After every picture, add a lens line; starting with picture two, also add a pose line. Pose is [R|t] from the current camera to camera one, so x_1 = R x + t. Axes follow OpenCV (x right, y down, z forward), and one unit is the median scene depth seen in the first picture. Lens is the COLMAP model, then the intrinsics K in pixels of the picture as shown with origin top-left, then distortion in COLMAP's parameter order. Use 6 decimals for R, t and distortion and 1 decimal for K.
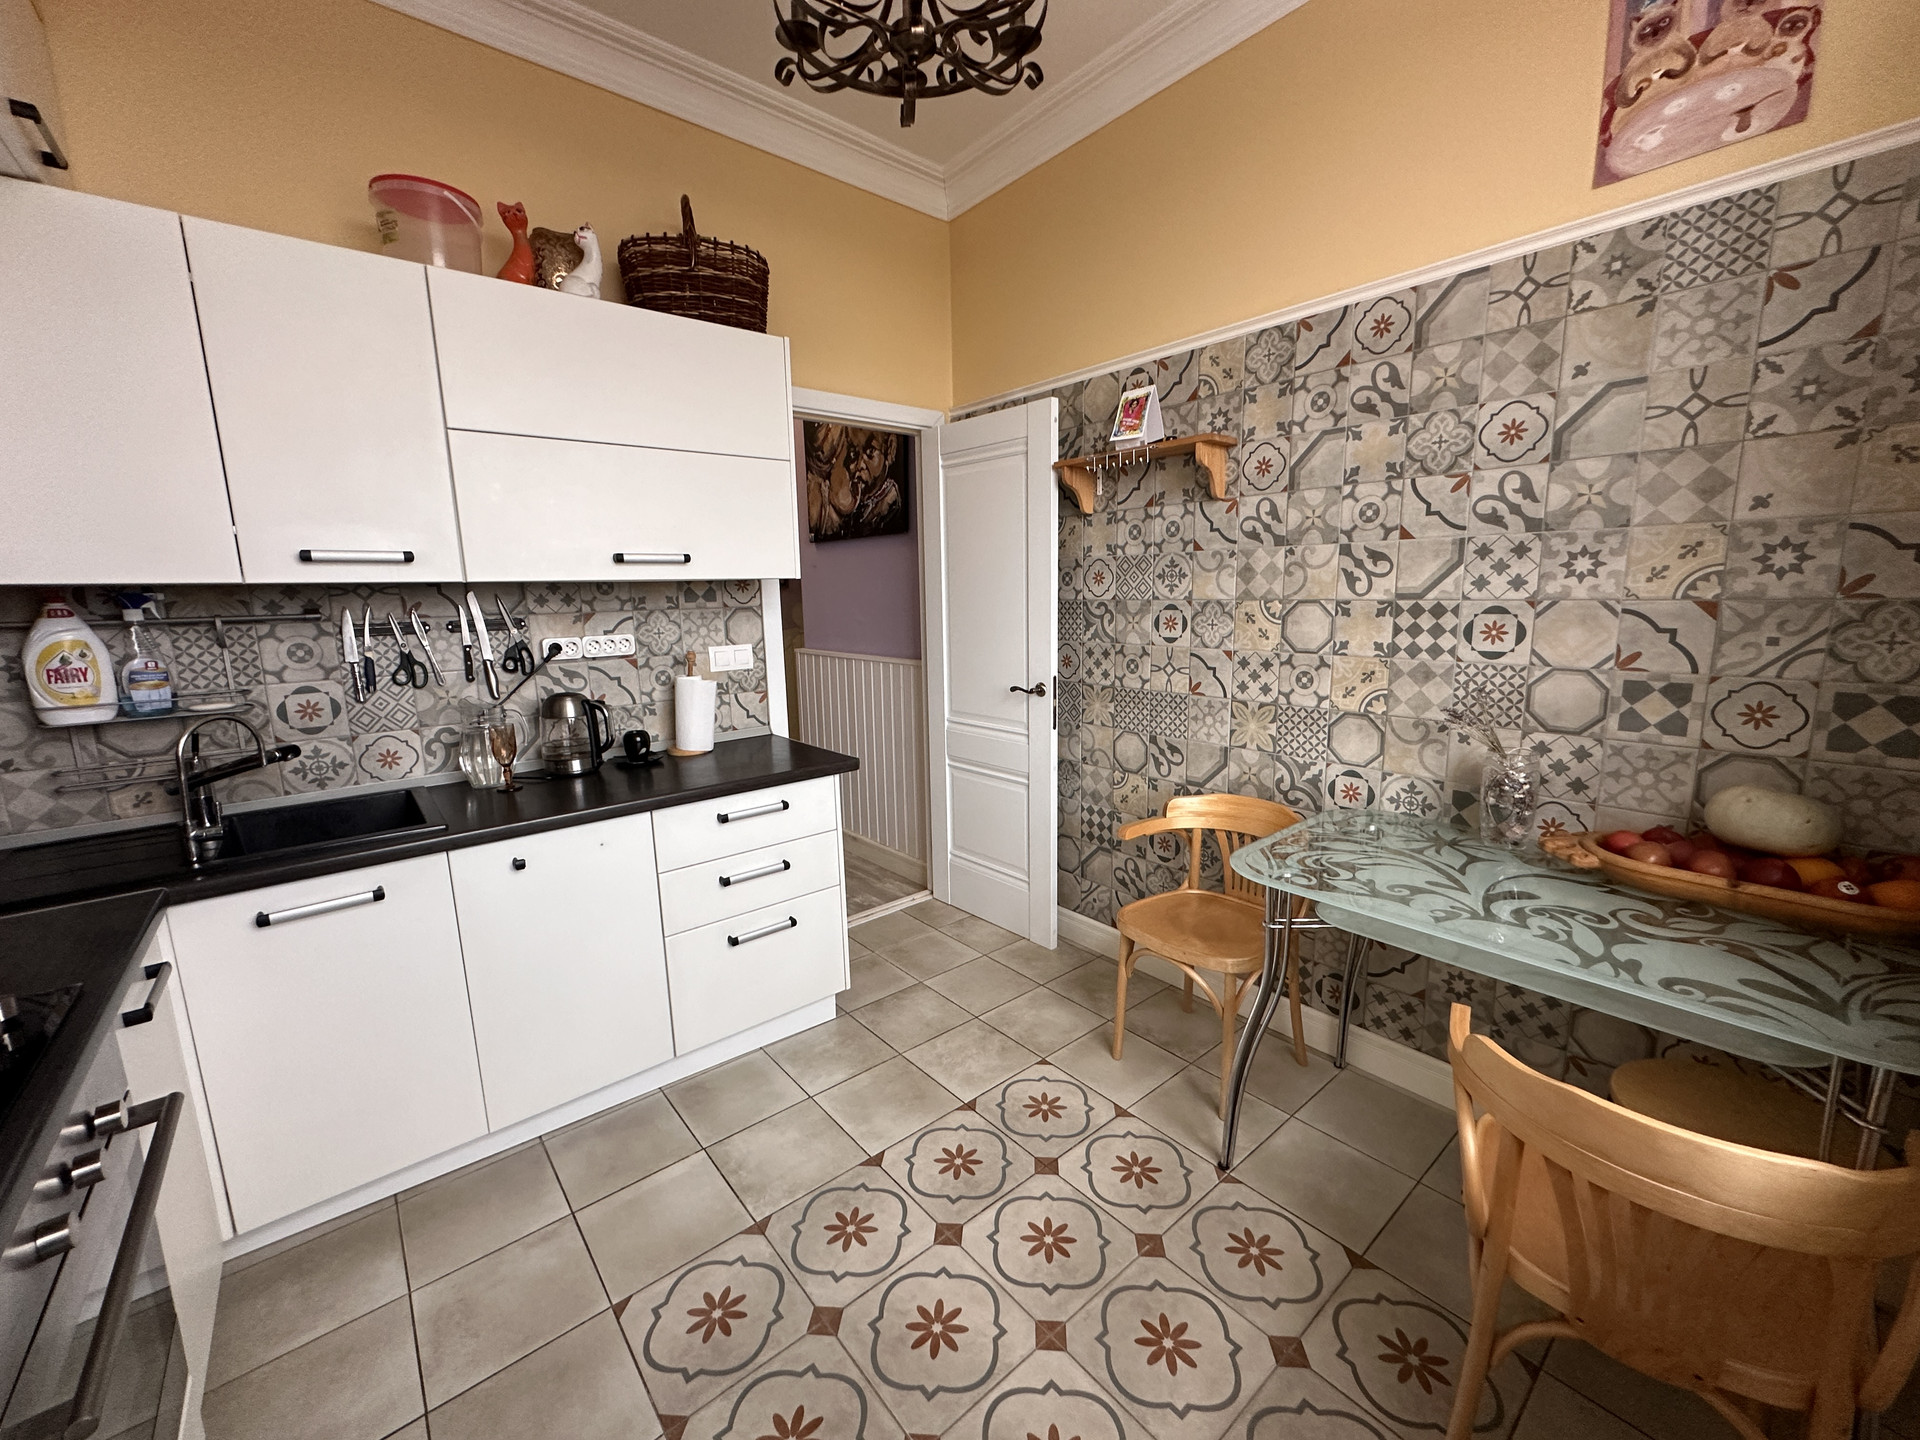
lens RADIAL K [[762.2, 0, 960.0], [0, 762.2, 720.0], [0, 0, 1]] dist [0.000041, 0.000020]
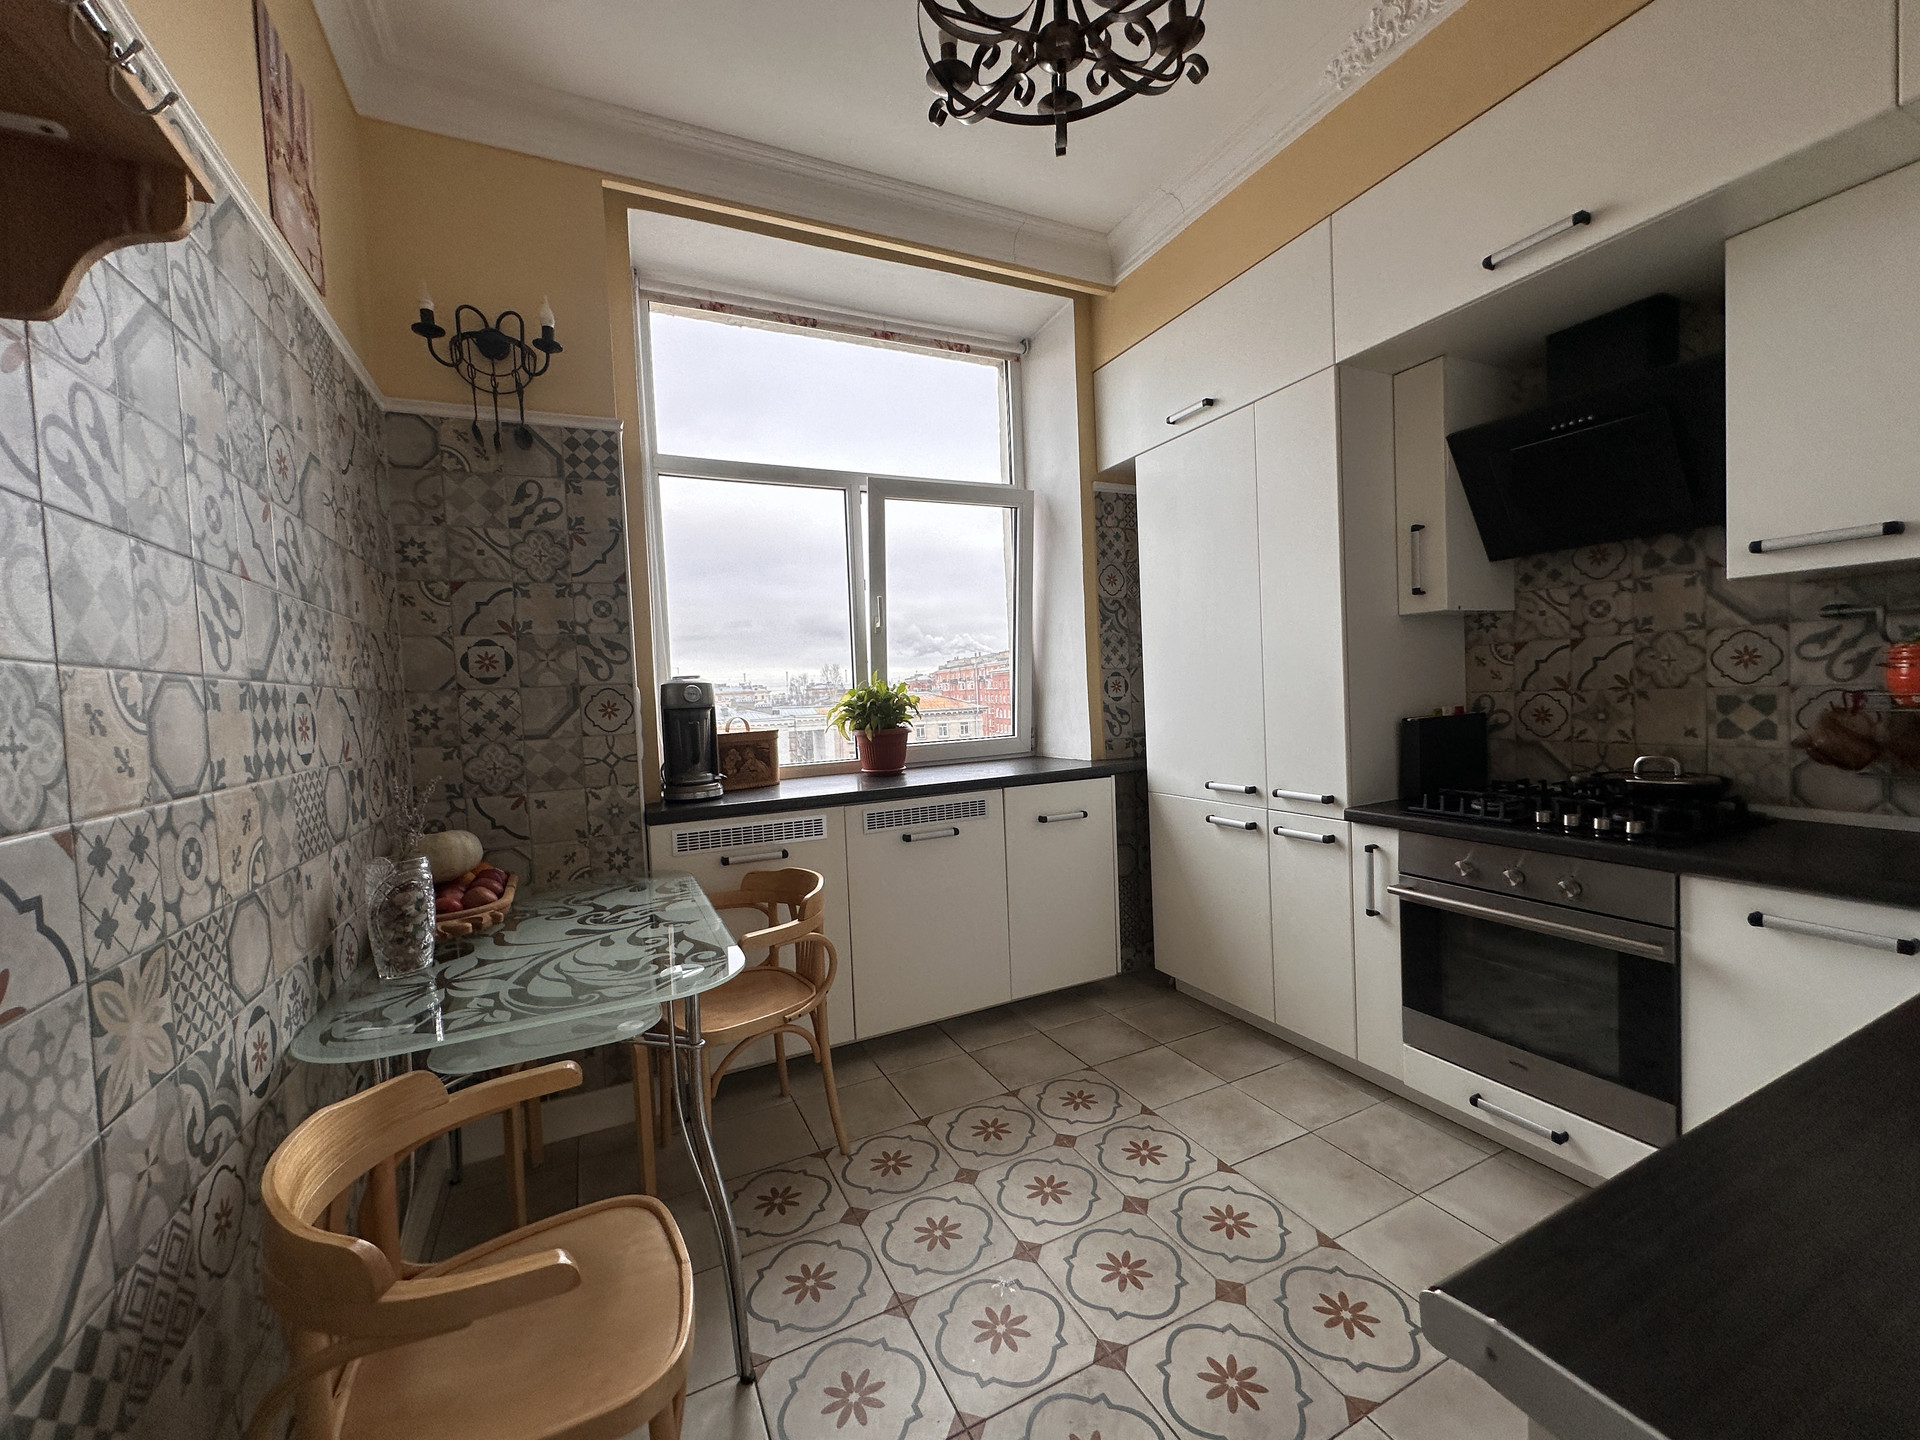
lens RADIAL K [[762.2, 0, 960.0], [0, 762.2, 720.0], [0, 0, 1]] dist [0.000041, 0.000020]
pose [[-0.968769, 0.057004, 0.241326, -0.098989], [0.107047, 0.974001, 0.199658, -0.221567], [-0.223670, 0.219256, -0.949683, 1.706534]]
